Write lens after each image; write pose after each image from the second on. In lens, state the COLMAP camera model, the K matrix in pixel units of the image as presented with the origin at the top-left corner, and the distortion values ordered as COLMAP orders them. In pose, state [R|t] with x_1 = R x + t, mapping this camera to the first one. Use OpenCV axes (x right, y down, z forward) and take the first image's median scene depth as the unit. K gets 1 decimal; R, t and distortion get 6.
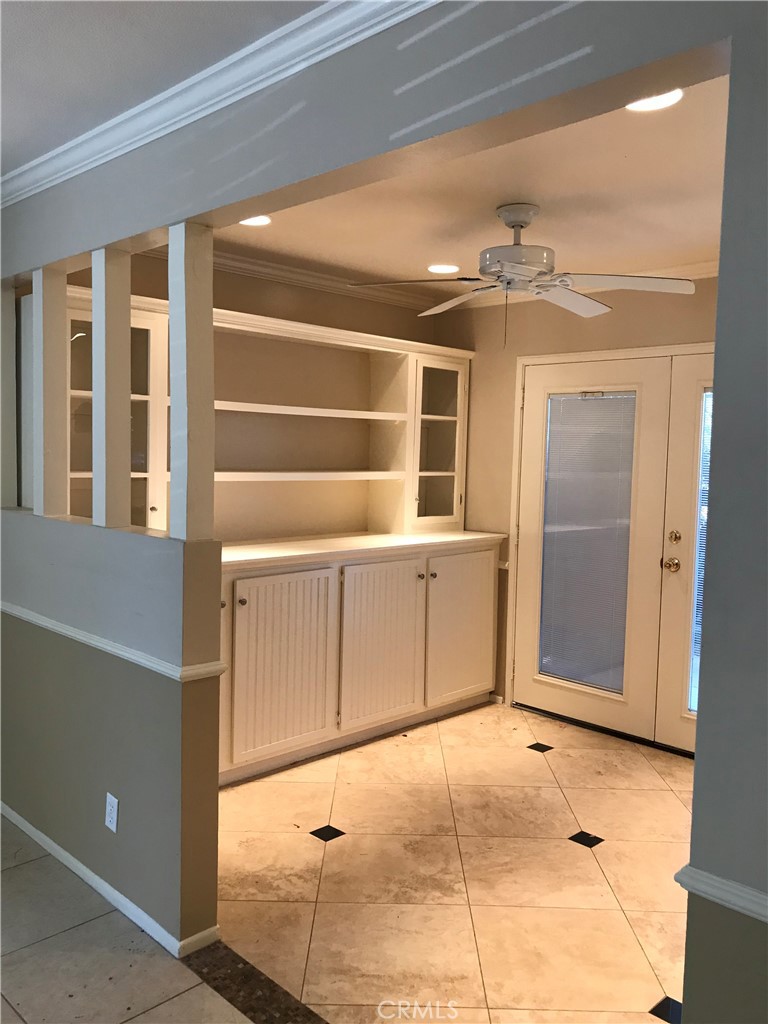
lens RADIAL K [[843.0, 0, 382.6], [0, 843.0, 501.7], [0, 0, 1]] dist [0.037491, -0.023532]
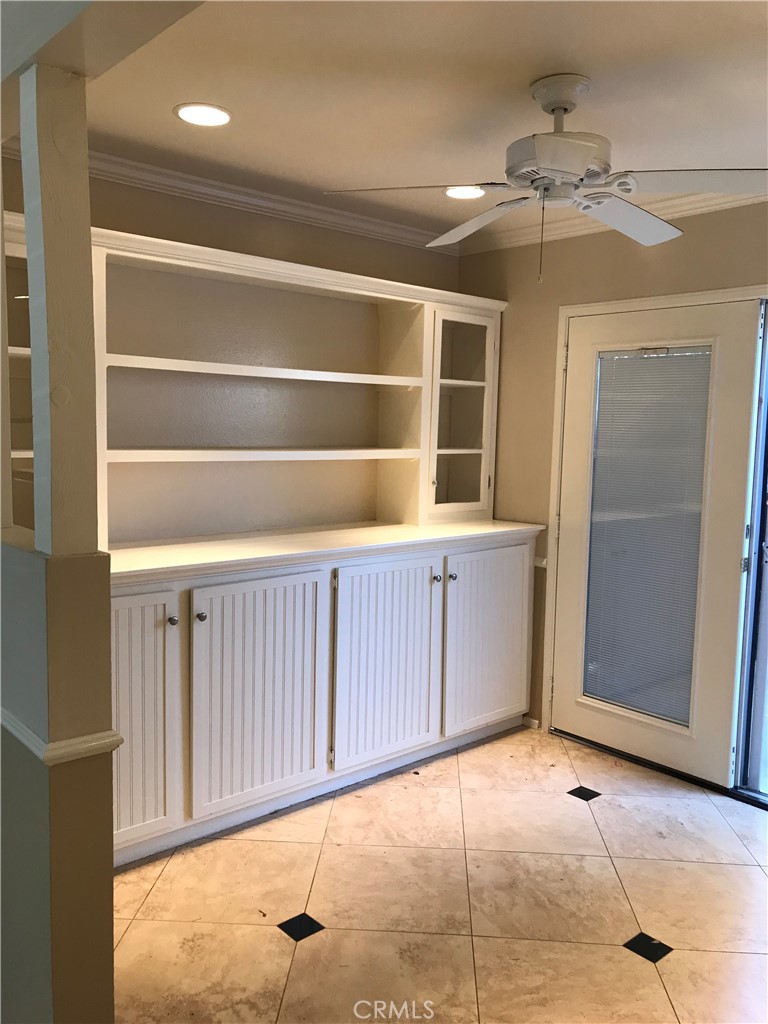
lens RADIAL K [[843.0, 0, 377.9], [0, 843.0, 507.6], [0, 0, 1]] dist [0.037491, -0.023532]
pose [[0.998485, 0.001177, -0.055007, 0.035969], [0.000807, 0.999350, 0.036039, -0.009373], [0.055013, -0.036028, 0.997835, 0.205720]]
